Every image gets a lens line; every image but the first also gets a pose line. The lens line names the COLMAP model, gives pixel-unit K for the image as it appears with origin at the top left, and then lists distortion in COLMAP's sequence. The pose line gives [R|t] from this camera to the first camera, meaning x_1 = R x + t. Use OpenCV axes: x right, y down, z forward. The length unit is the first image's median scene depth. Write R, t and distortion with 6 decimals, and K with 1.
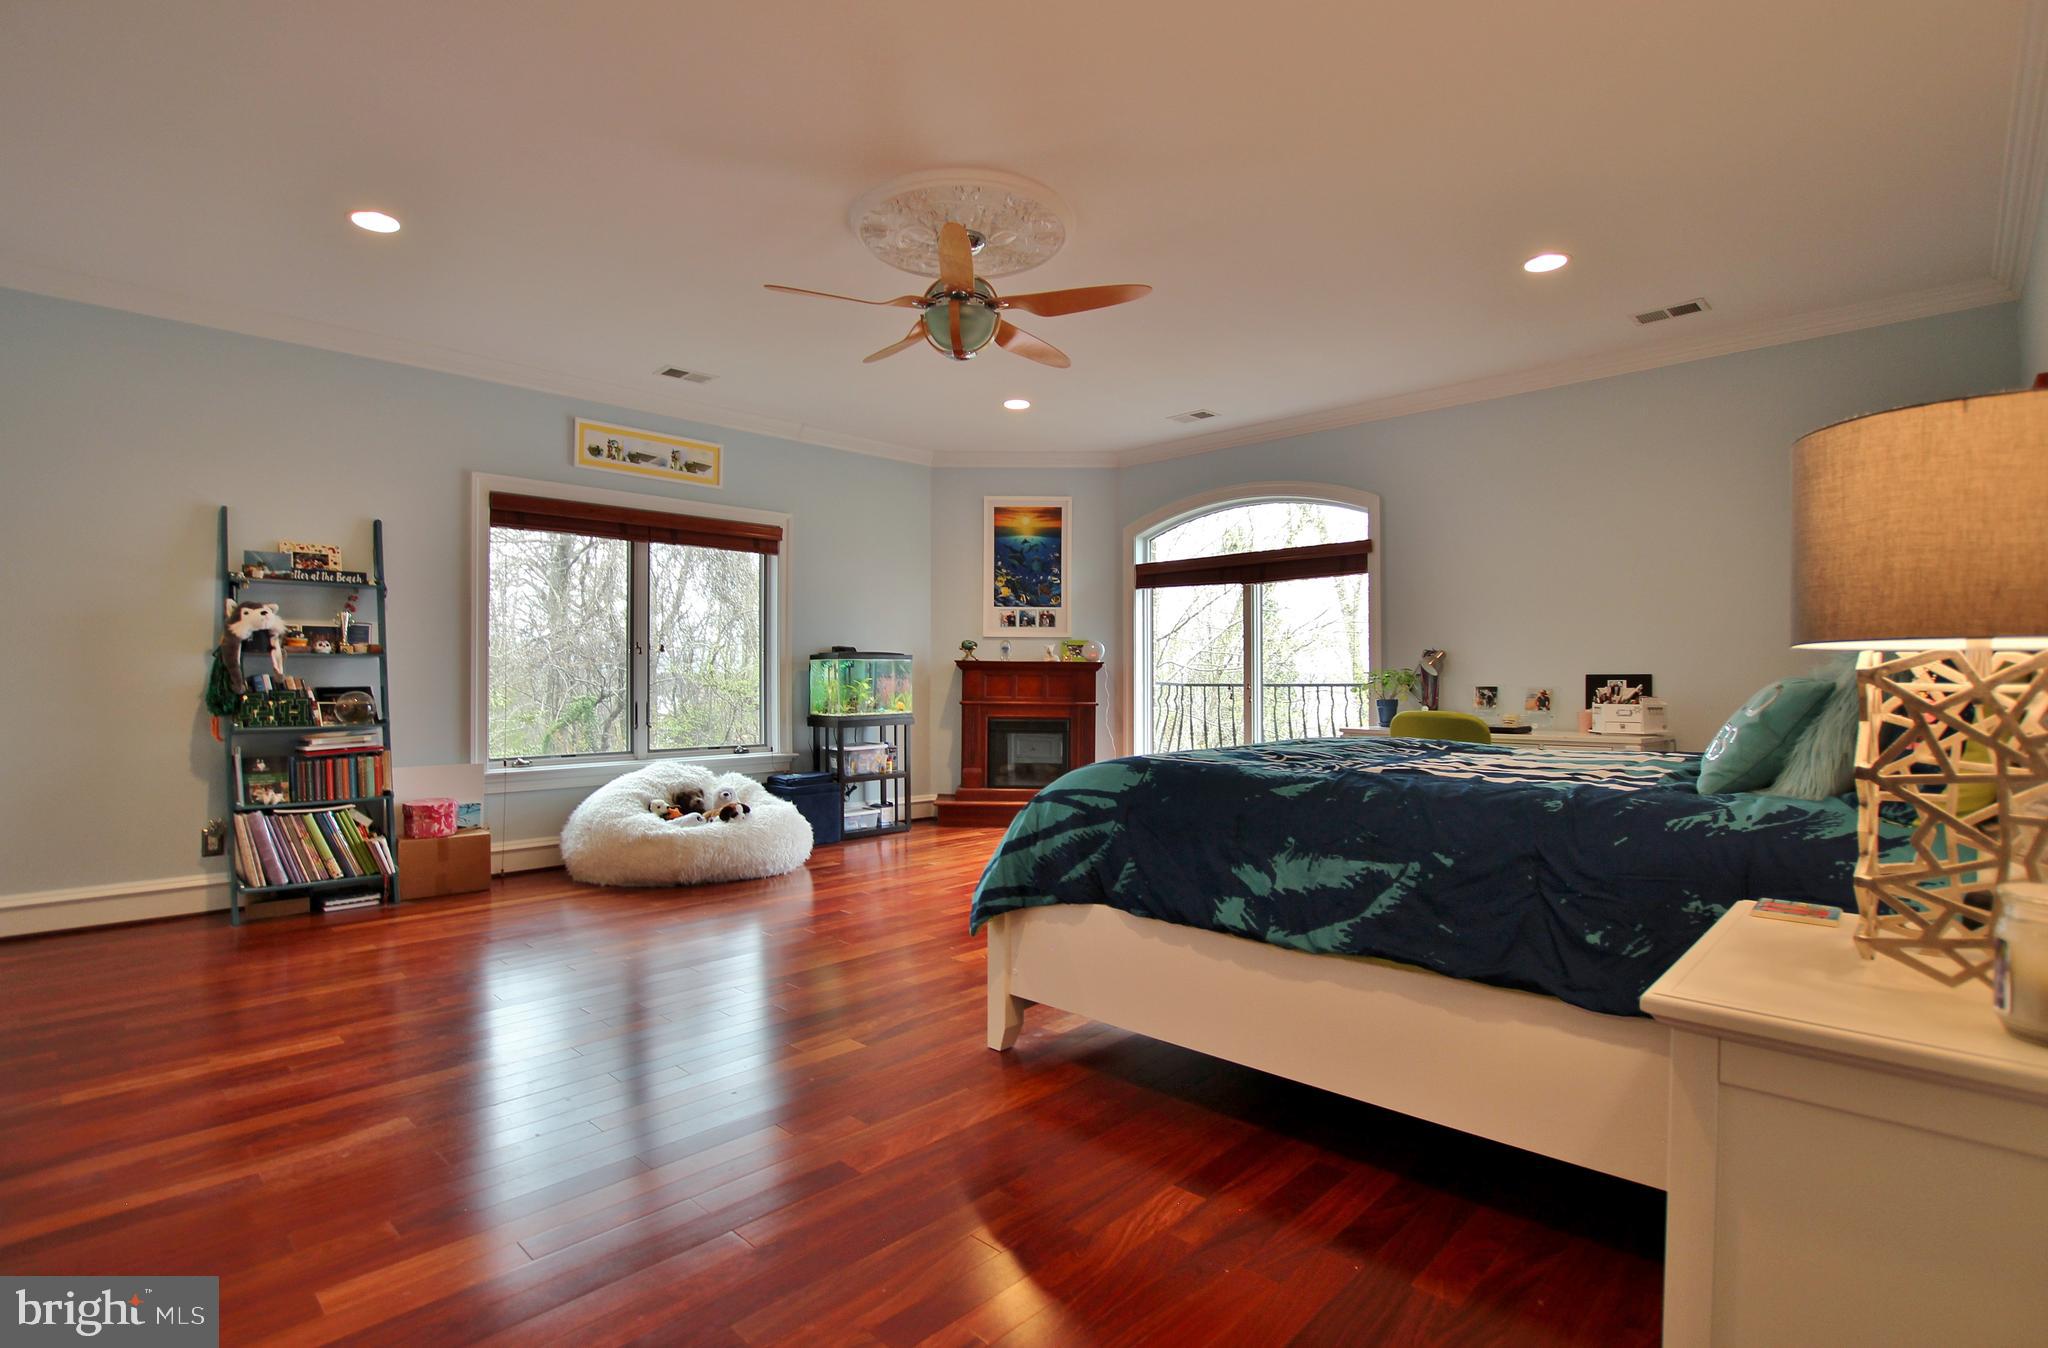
lens RADIAL K [[987.9, 0, 1024.0], [0, 987.9, 674.0], [0, 0, 1]] dist [-0.000737, -0.000144]
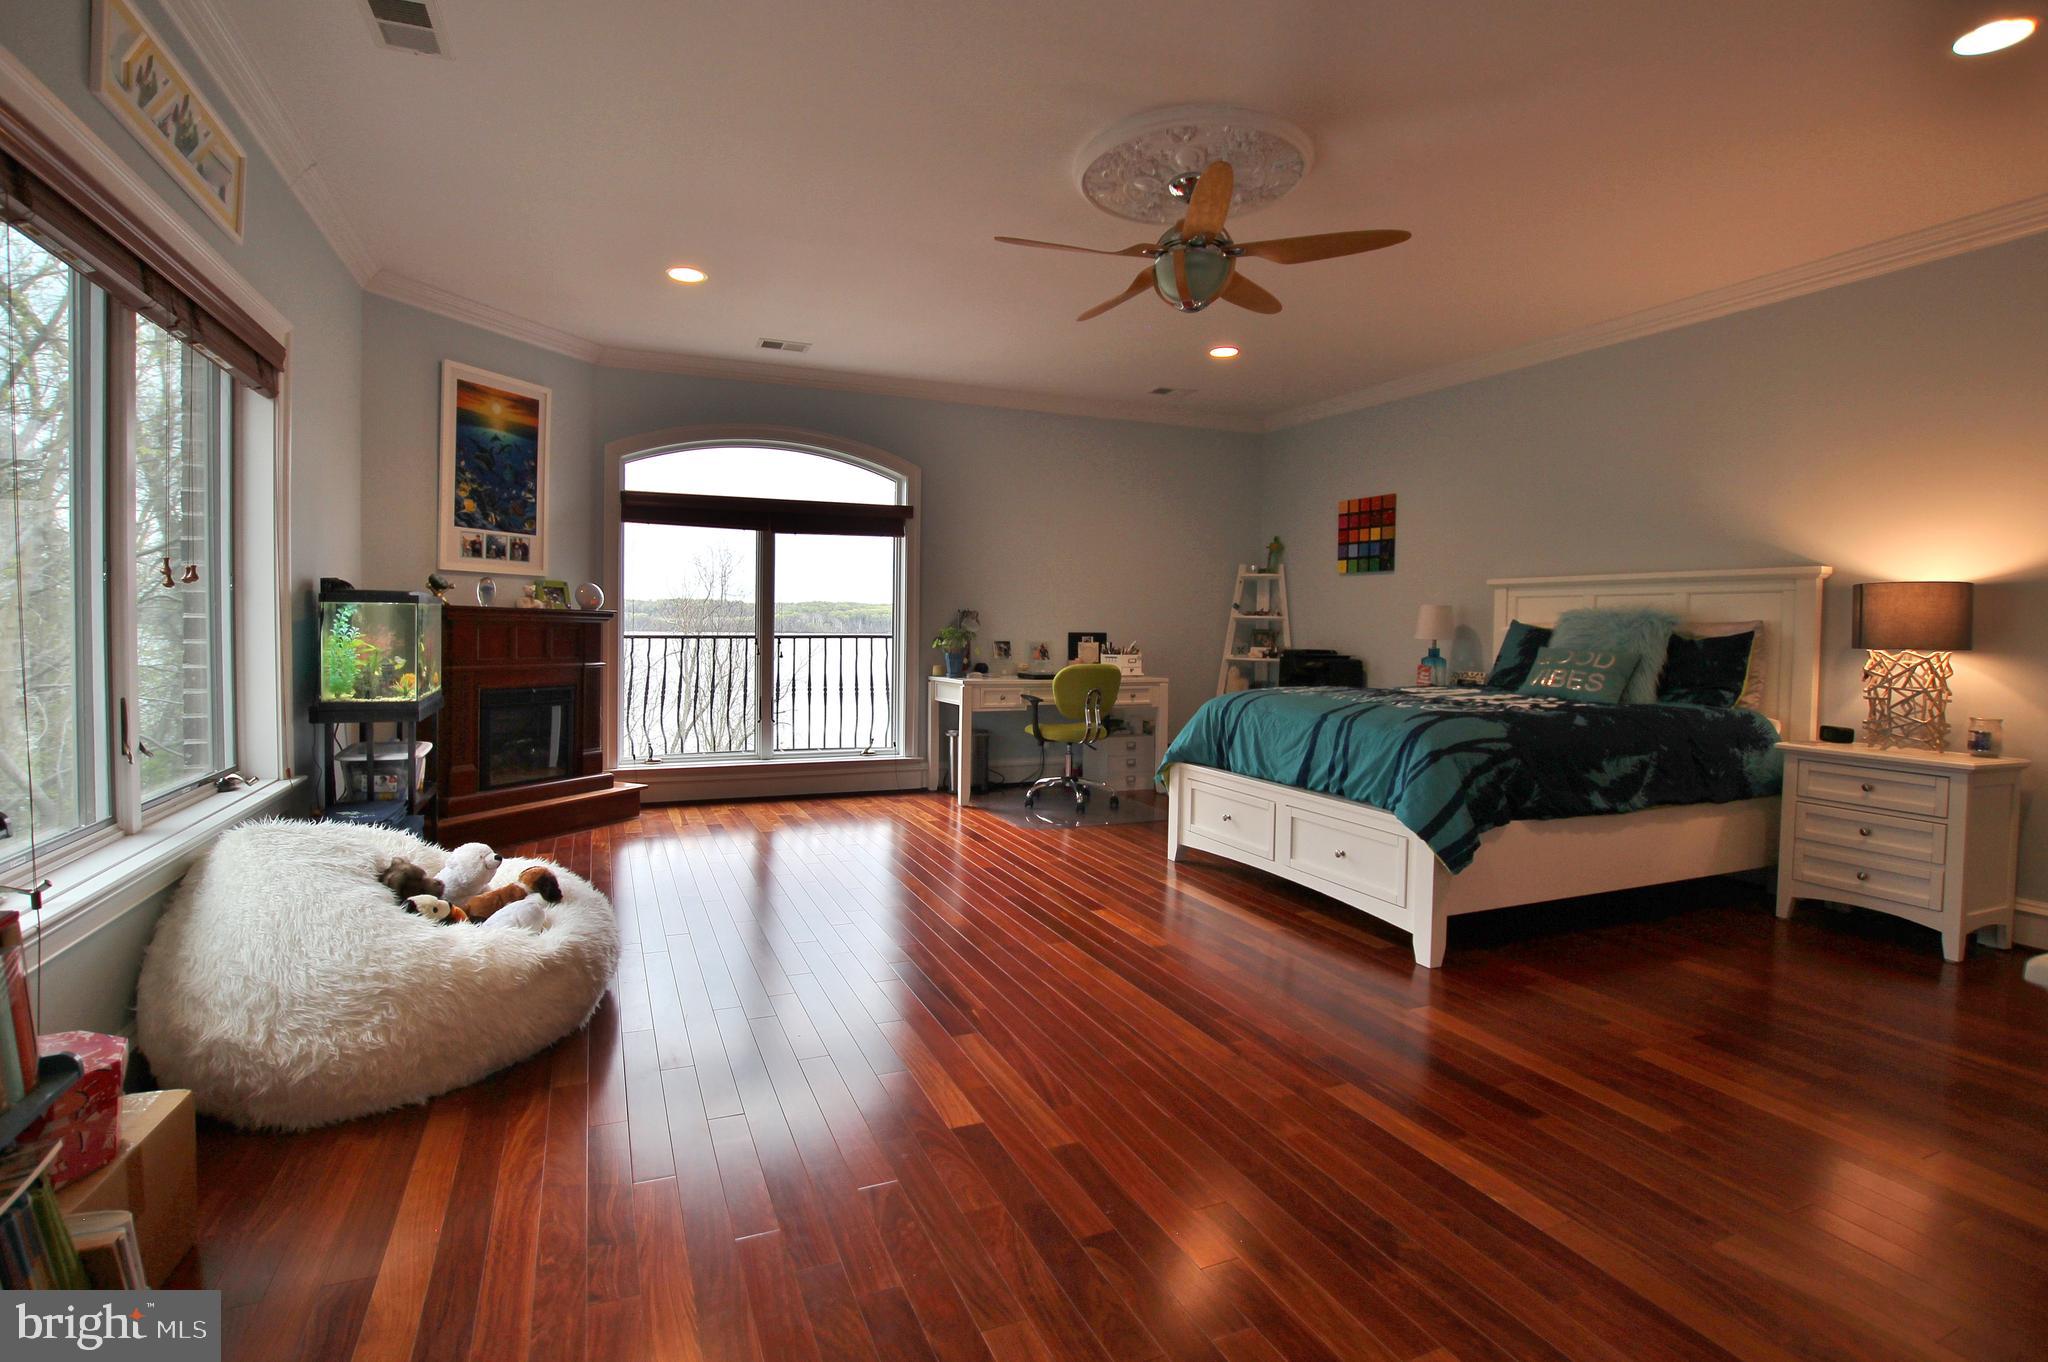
lens RADIAL K [[962.5, 0, 1016.6], [0, 962.5, 650.8], [0, 0, 1]] dist [-0.003380, -0.000429]
pose [[0.403885, -0.020344, 0.914584, -0.498711], [-0.018350, 0.999371, 0.030334, -0.009752], [-0.914626, -0.029034, 0.403257, 0.389894]]
